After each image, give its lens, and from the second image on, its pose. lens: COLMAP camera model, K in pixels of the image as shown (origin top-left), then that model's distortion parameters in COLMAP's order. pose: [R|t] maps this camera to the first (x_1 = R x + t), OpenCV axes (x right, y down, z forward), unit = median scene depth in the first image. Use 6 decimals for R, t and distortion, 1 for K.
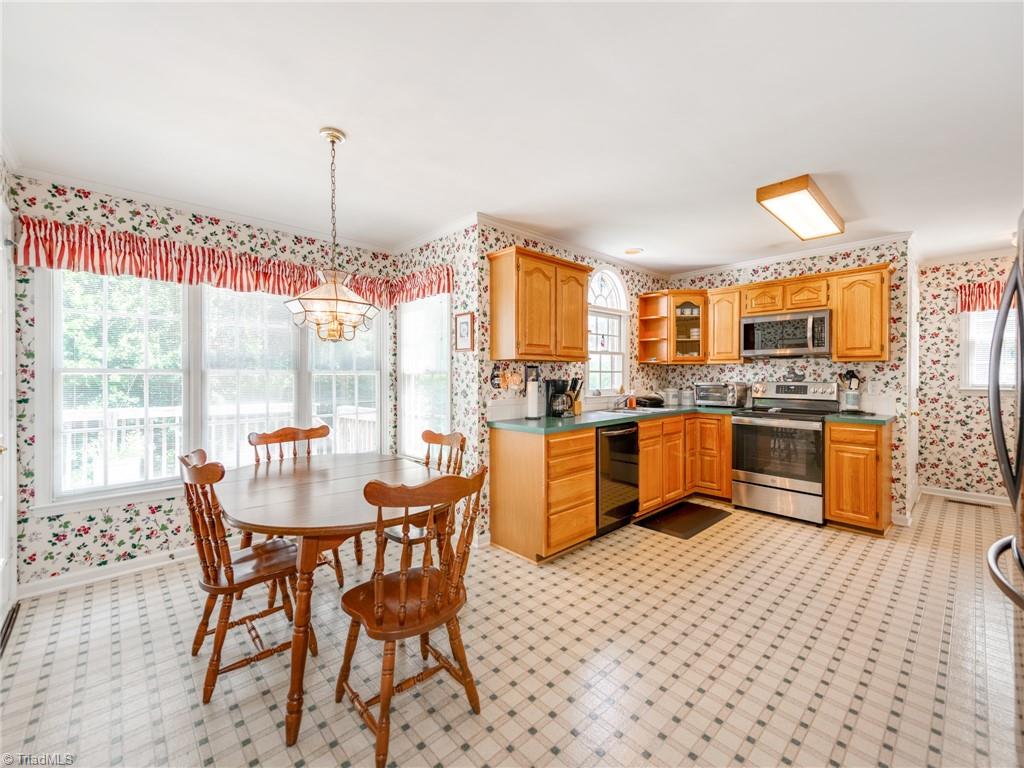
lens RADIAL K [[477.3, 0, 476.8], [0, 477.3, 375.7], [0, 0, 1]] dist [0.013944, -0.000898]
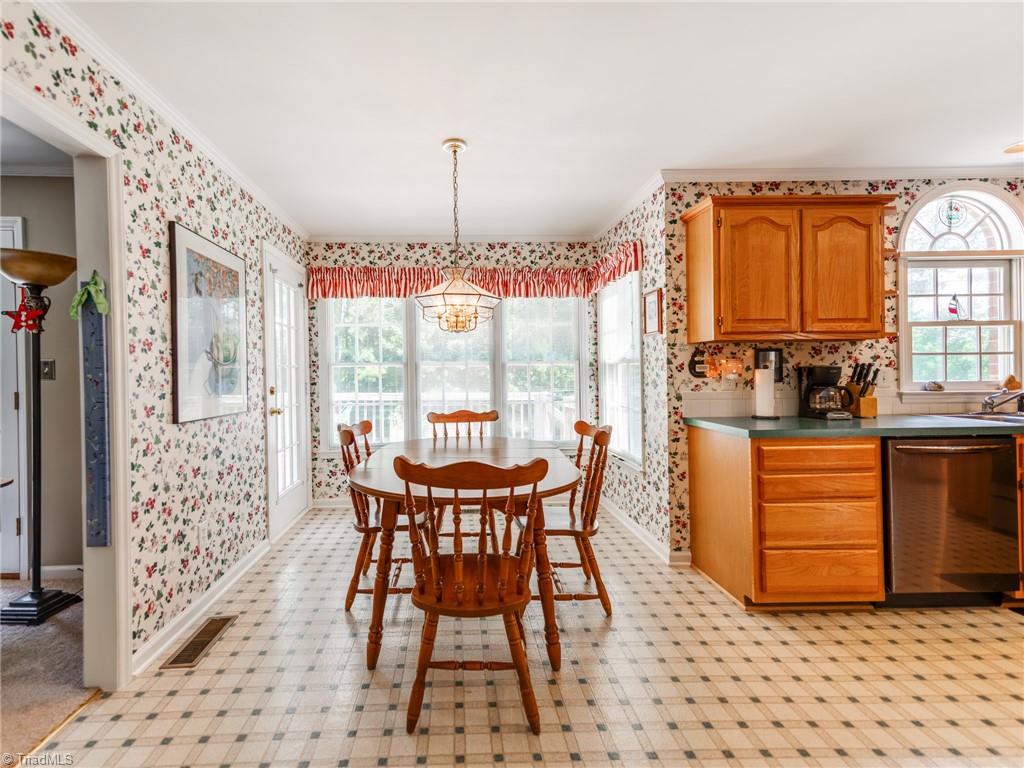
lens RADIAL K [[438.4, 0, 439.6], [0, 438.4, 373.7], [0, 0, 1]] dist [0.010889, -0.000291]
pose [[0.732334, -0.007751, -0.680901, 0.202119], [0.010549, 0.999944, -0.000037, 0.013493], [0.680864, -0.007156, 0.732375, 0.129345]]
